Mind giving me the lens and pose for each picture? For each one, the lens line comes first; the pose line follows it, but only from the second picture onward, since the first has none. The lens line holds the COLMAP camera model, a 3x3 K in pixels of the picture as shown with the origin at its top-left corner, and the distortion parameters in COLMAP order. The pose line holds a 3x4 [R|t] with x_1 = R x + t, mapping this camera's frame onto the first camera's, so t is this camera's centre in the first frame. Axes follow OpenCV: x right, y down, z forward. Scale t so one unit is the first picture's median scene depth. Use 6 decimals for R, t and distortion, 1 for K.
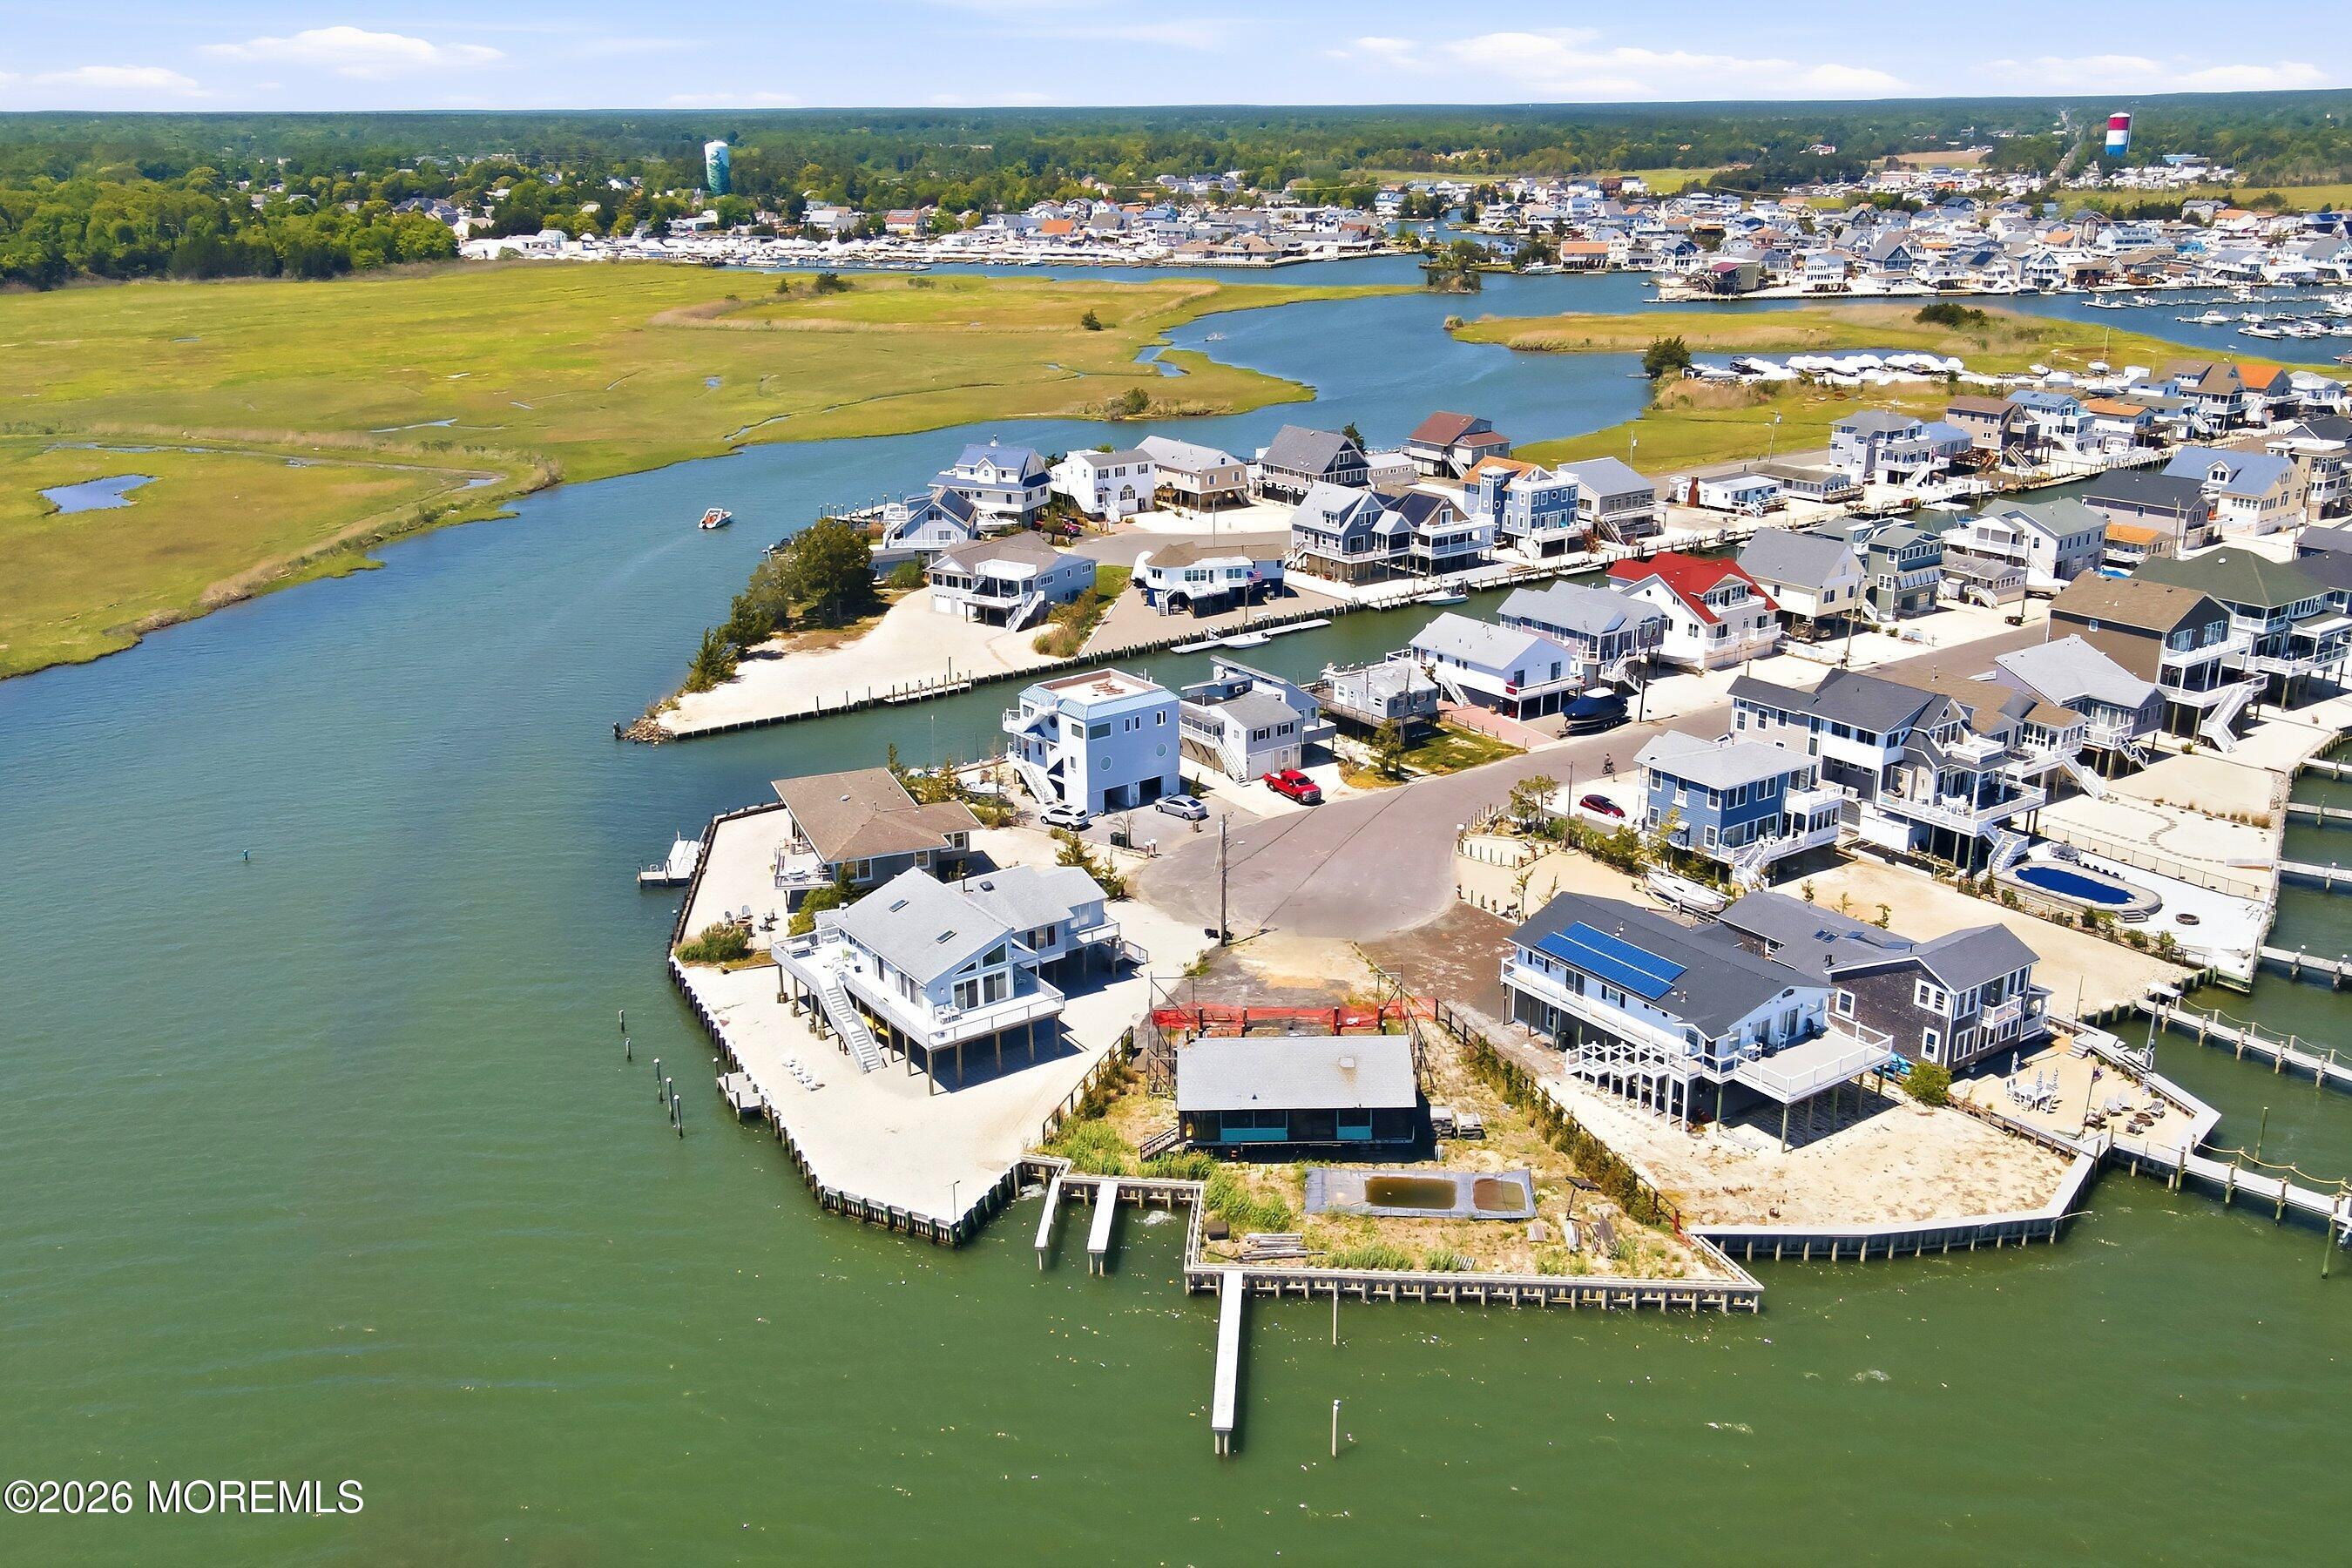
lens RADIAL K [[2099.1, 0, 1181.8], [0, 2099.1, 795.2], [0, 0, 1]] dist [0.061171, -0.002340]
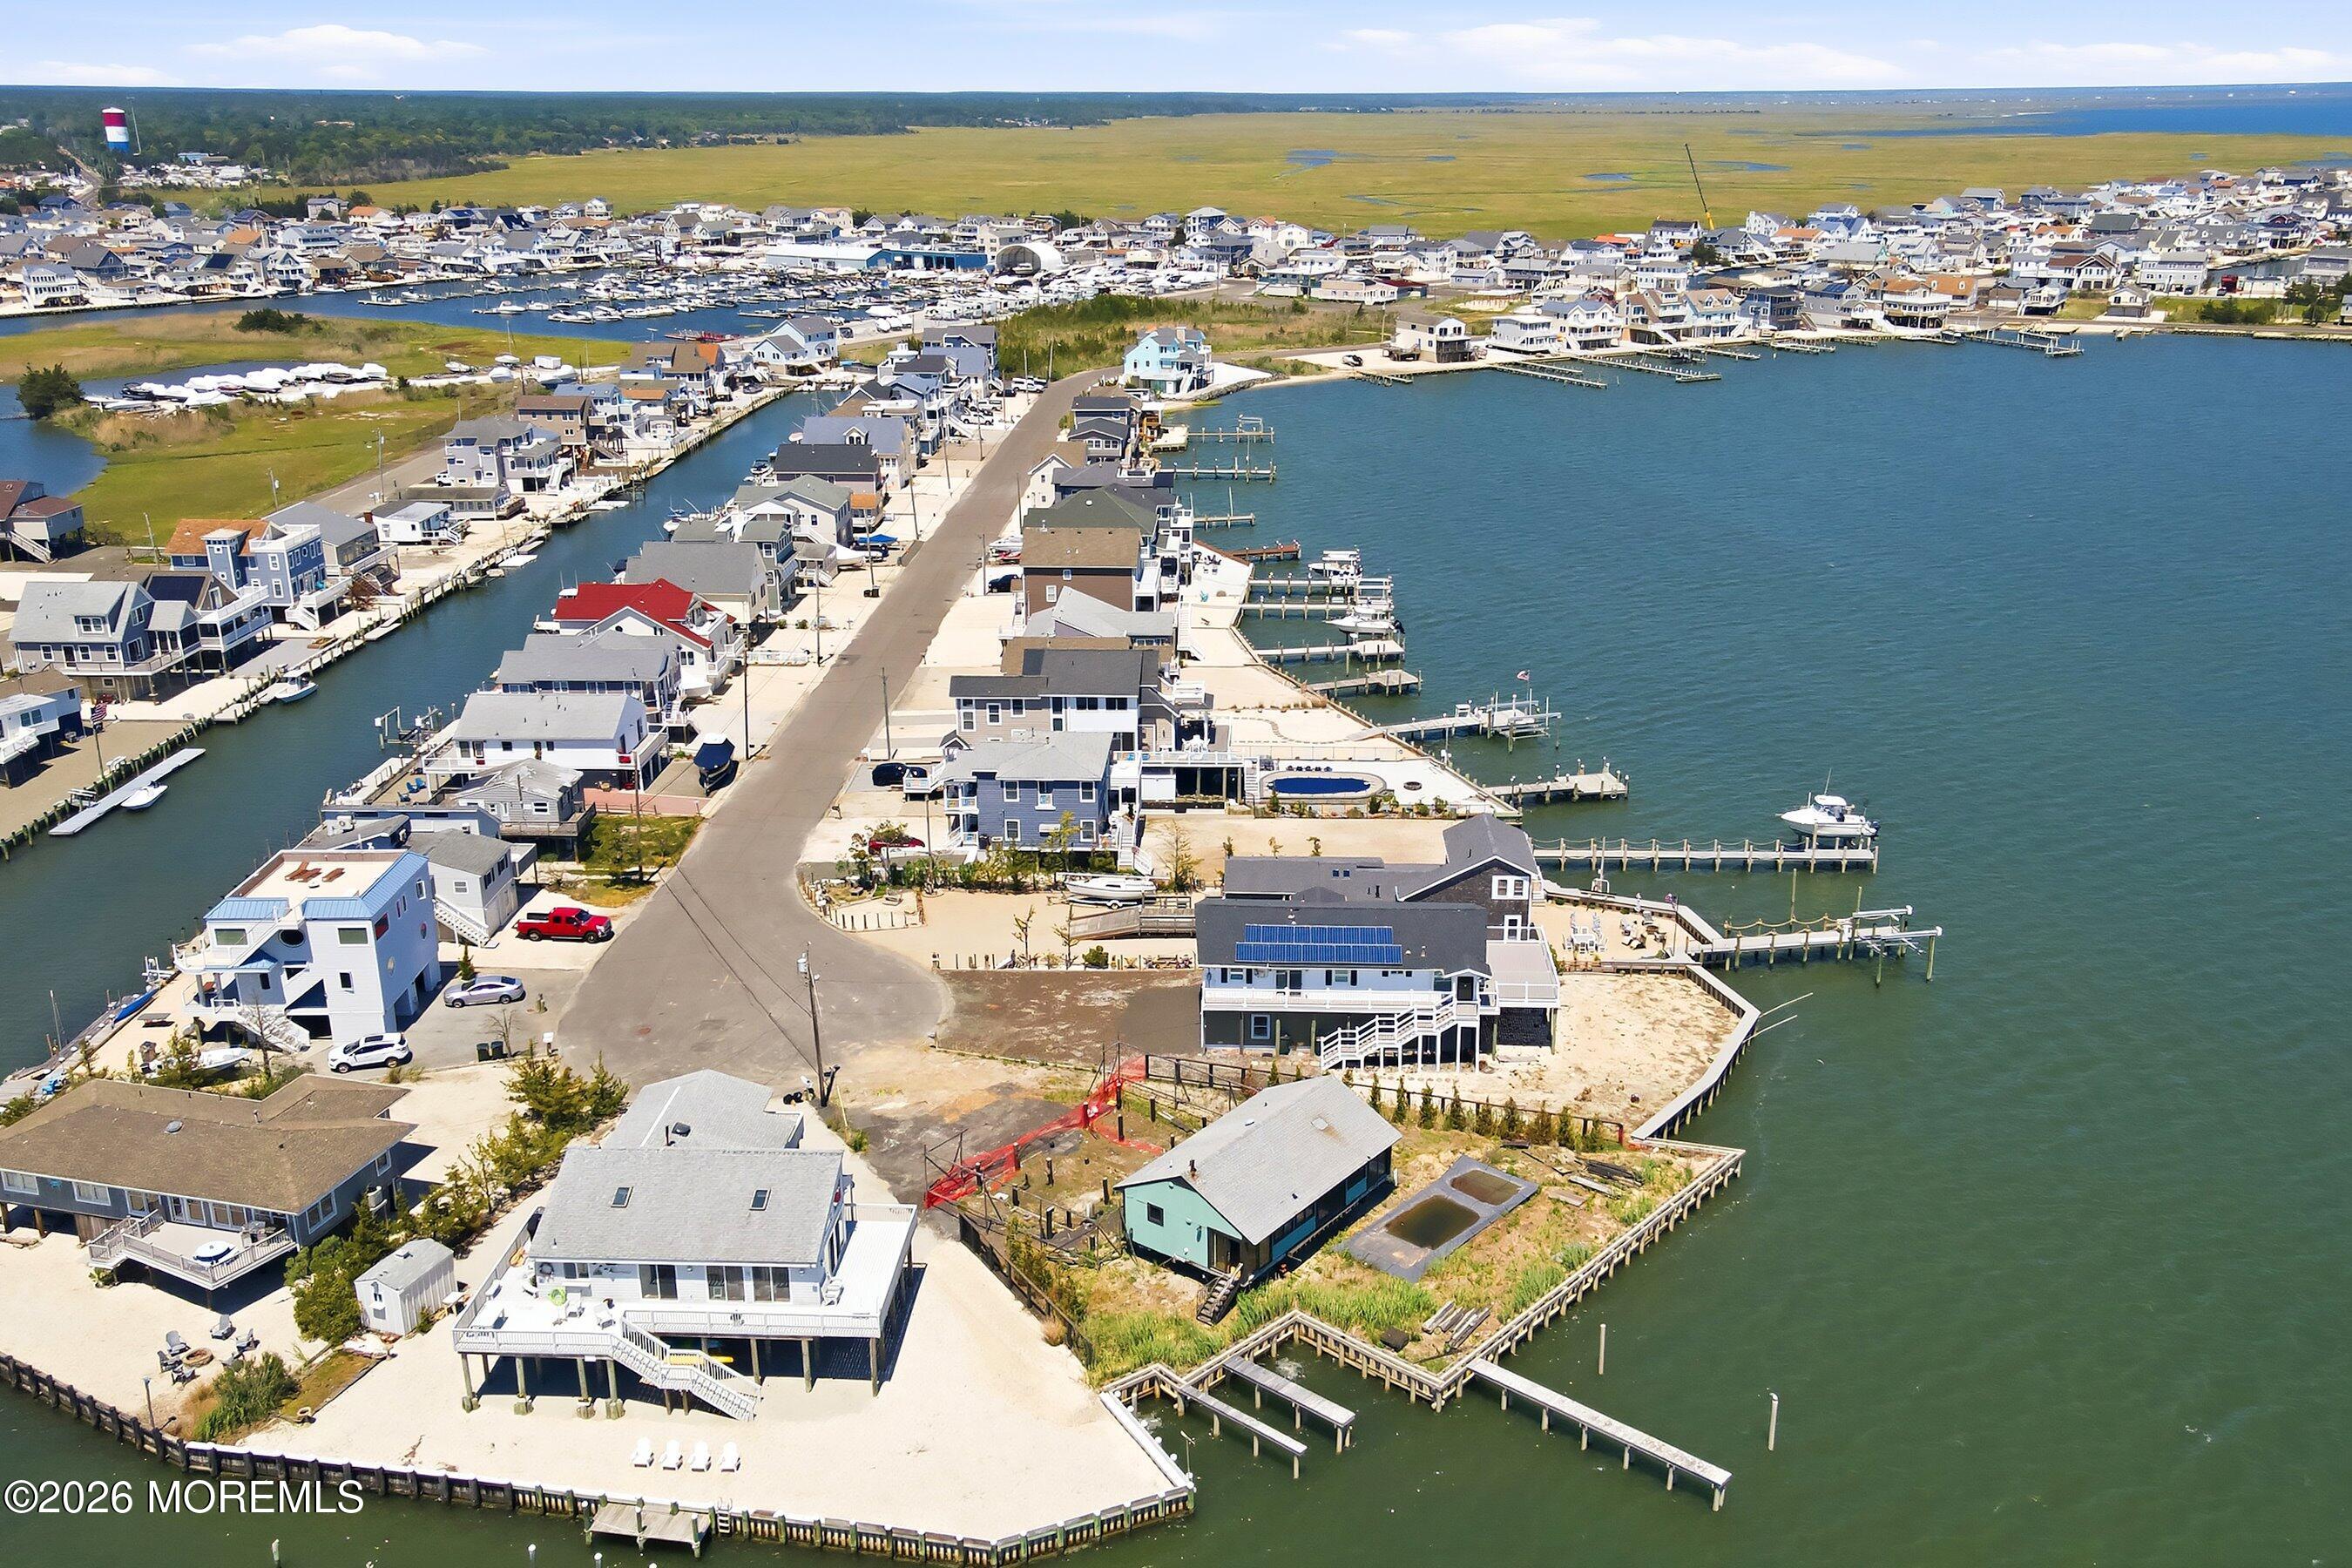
lens RADIAL K [[2099.1, 0, 1191.7], [0, 2099.1, 769.4], [0, 0, 1]] dist [0.061171, -0.002340]
pose [[0.599580, -0.242967, 0.762543, -0.357262], [0.250992, 0.961820, 0.109110, -0.079005], [-0.759939, 0.125972, 0.637671, 0.250528]]
